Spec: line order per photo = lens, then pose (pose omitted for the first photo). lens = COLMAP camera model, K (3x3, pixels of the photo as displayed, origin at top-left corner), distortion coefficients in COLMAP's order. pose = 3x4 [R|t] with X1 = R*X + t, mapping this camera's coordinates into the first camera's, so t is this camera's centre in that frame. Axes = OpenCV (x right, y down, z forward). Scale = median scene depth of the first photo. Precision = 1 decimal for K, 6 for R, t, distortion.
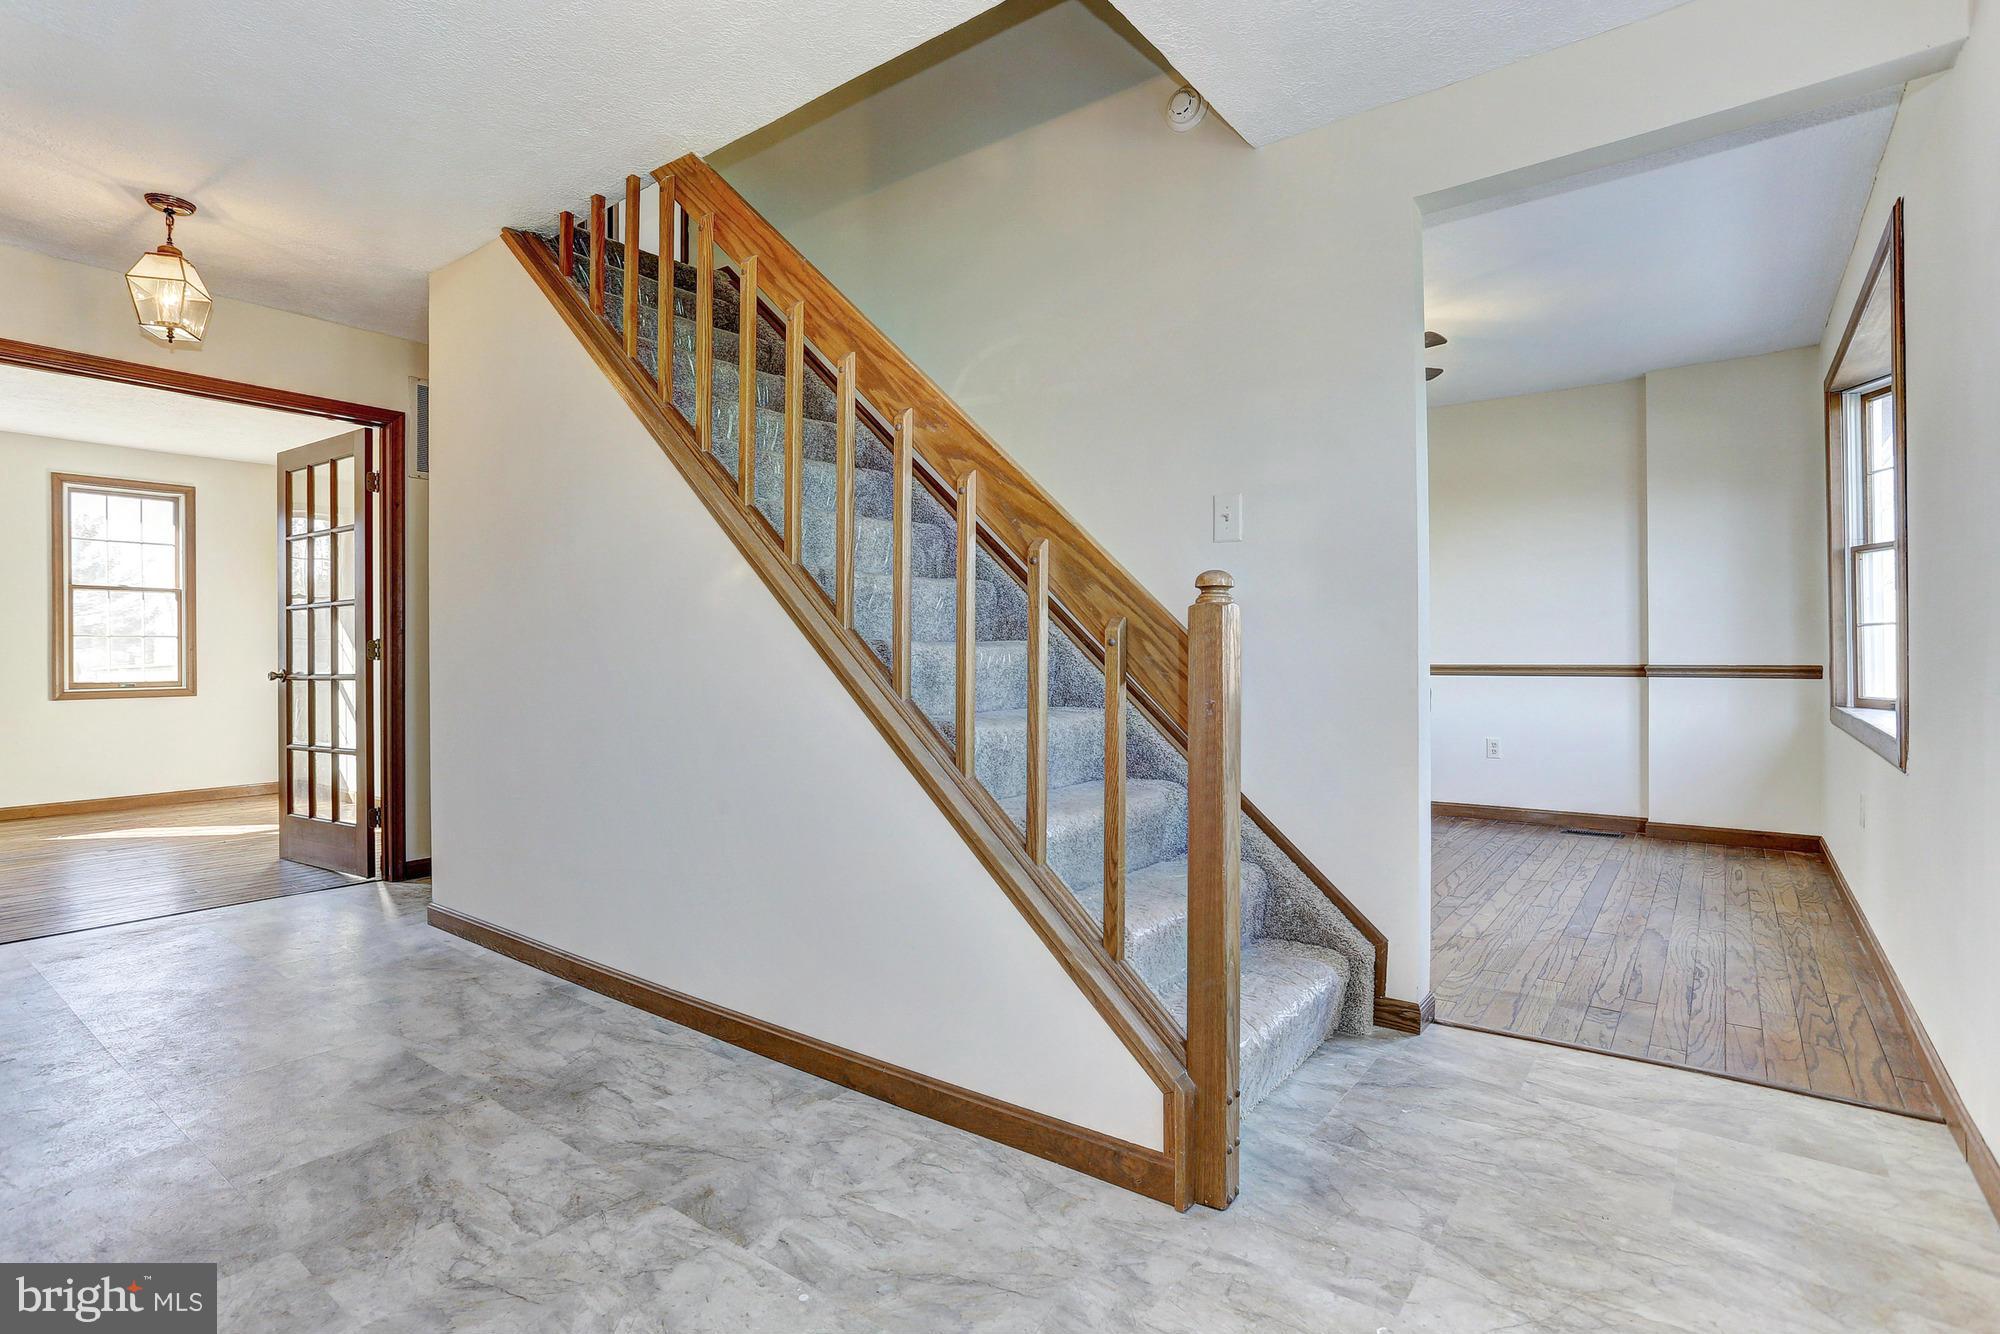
lens RADIAL K [[1002.3, 0, 990.5], [0, 1002.3, 653.2], [0, 0, 1]] dist [-0.048494, 0.029106]
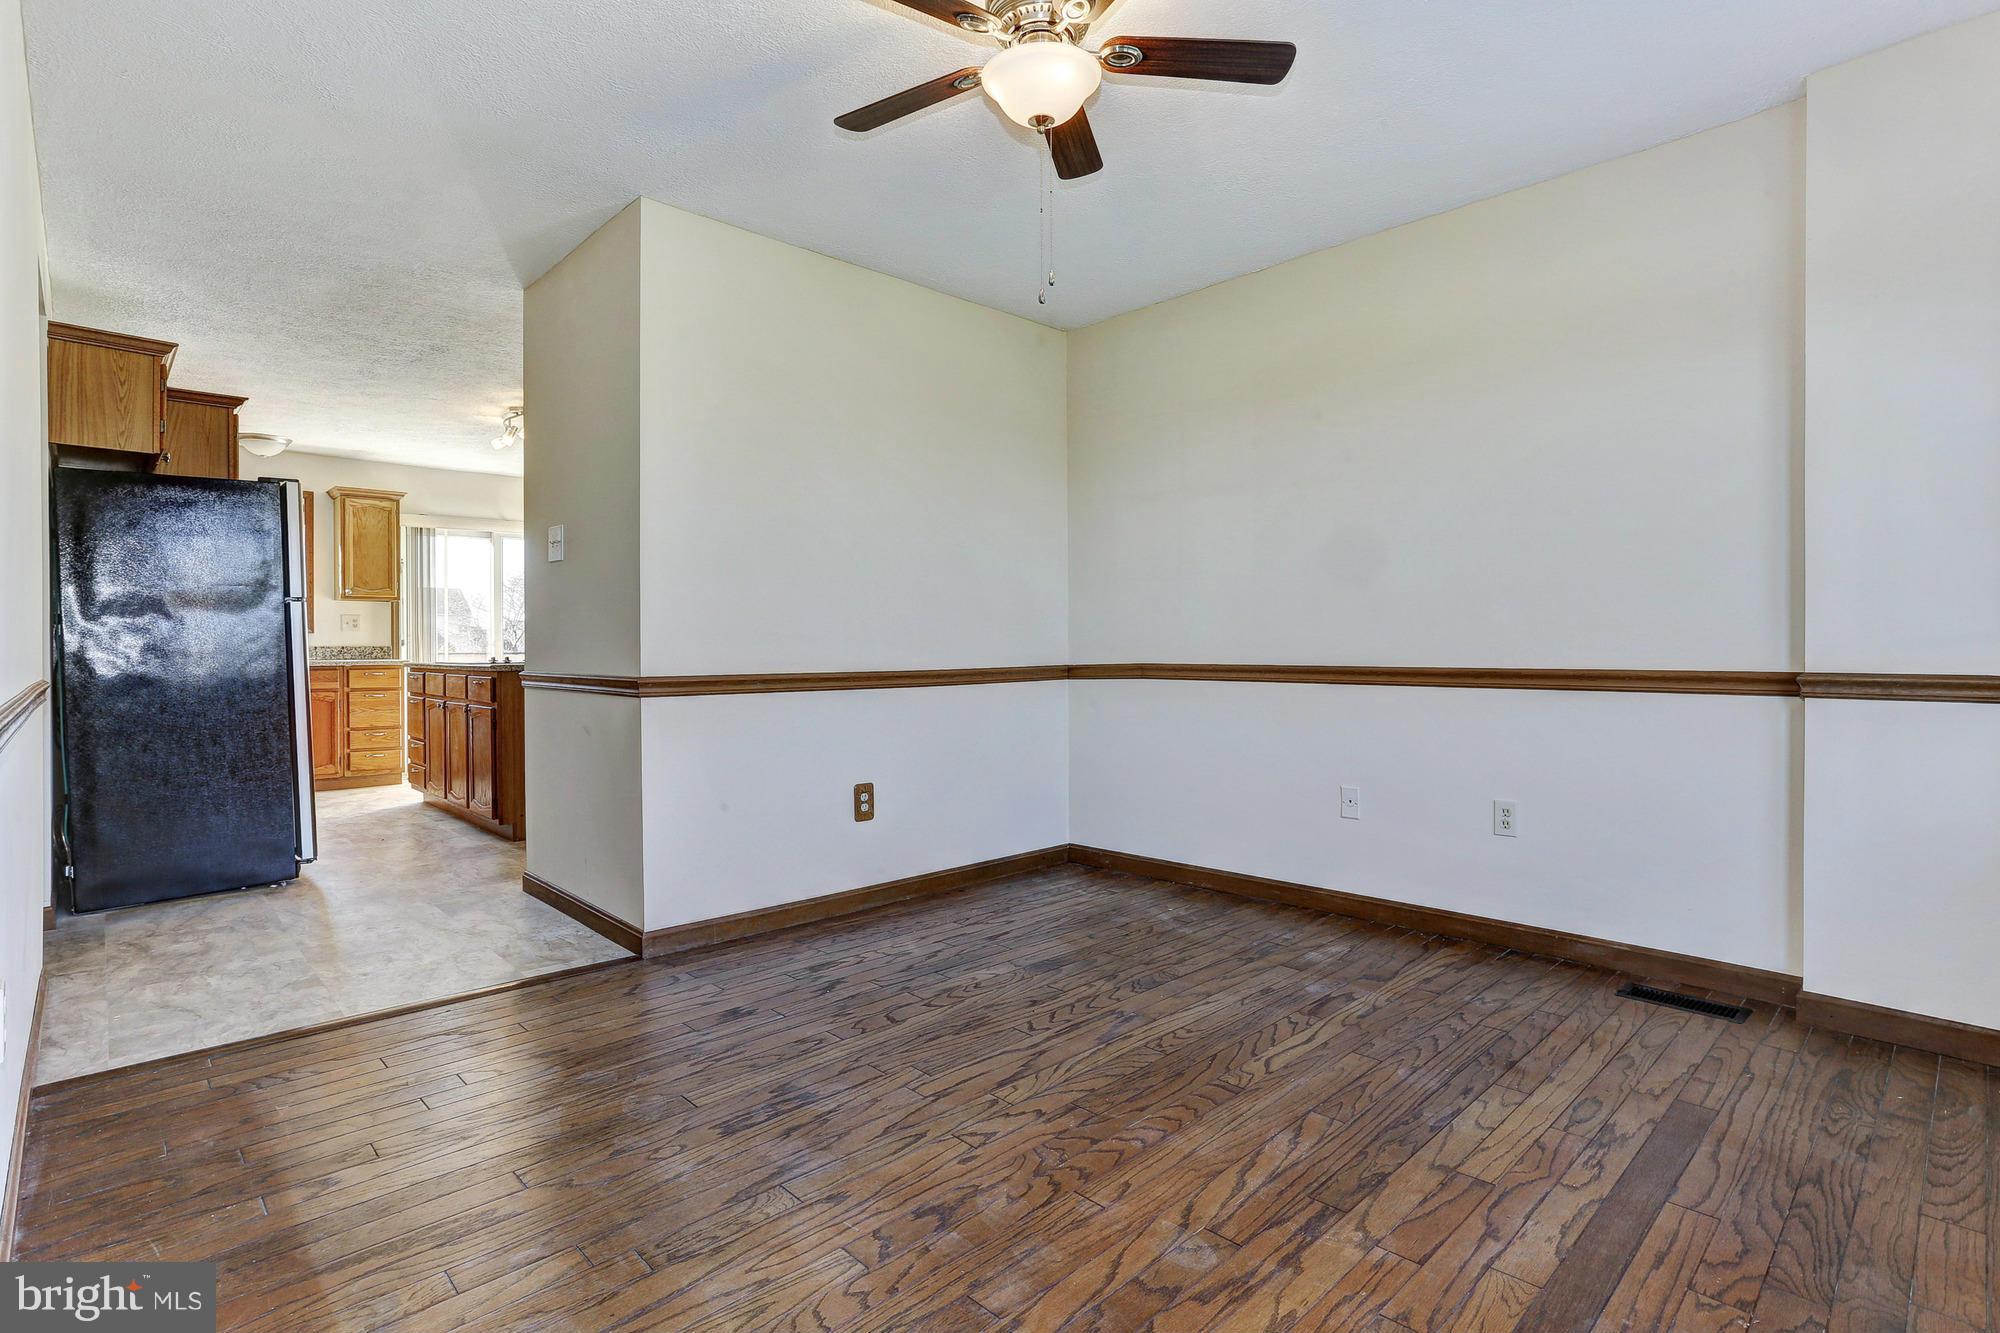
lens RADIAL K [[1002.3, 0, 990.5], [0, 1002.3, 652.7], [0, 0, 1]] dist [-0.048494, 0.029106]
pose [[0.986532, -0.000405, -0.163567, 0.344699], [0.002122, 0.999944, 0.010320, -0.003059], [0.163554, -0.010528, 0.986478, 0.448067]]
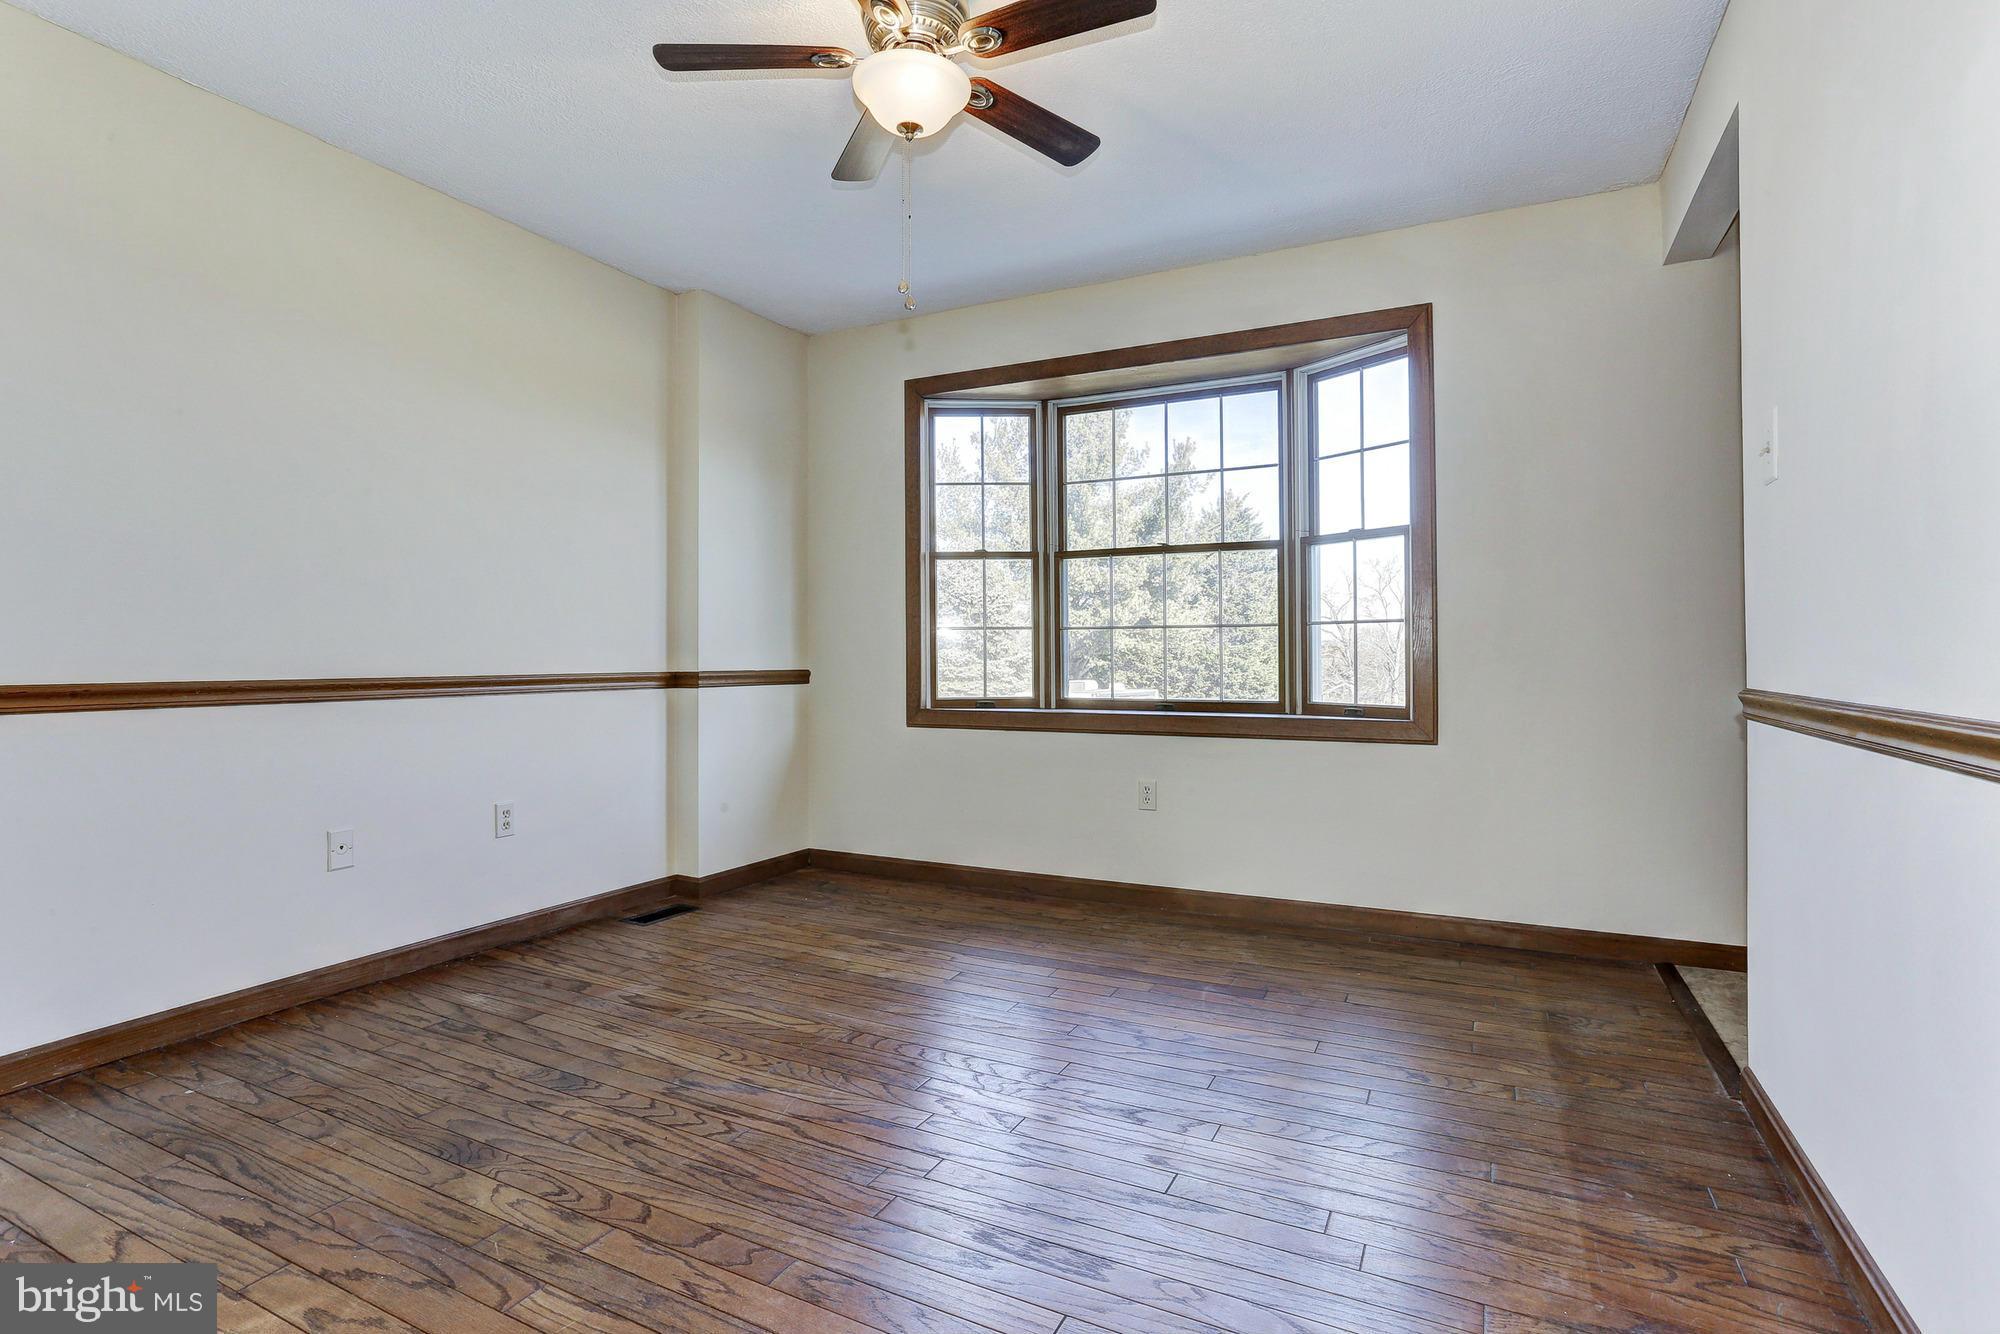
lens RADIAL K [[1002.3, 0, 990.5], [0, 1002.3, 653.2], [0, 0, 1]] dist [-0.048494, 0.029106]
pose [[-0.197428, 0.007317, 0.980290, -0.124559], [-0.002147, 0.999967, -0.007897, 0.003530], [-0.980315, -0.003663, -0.197405, 0.918479]]
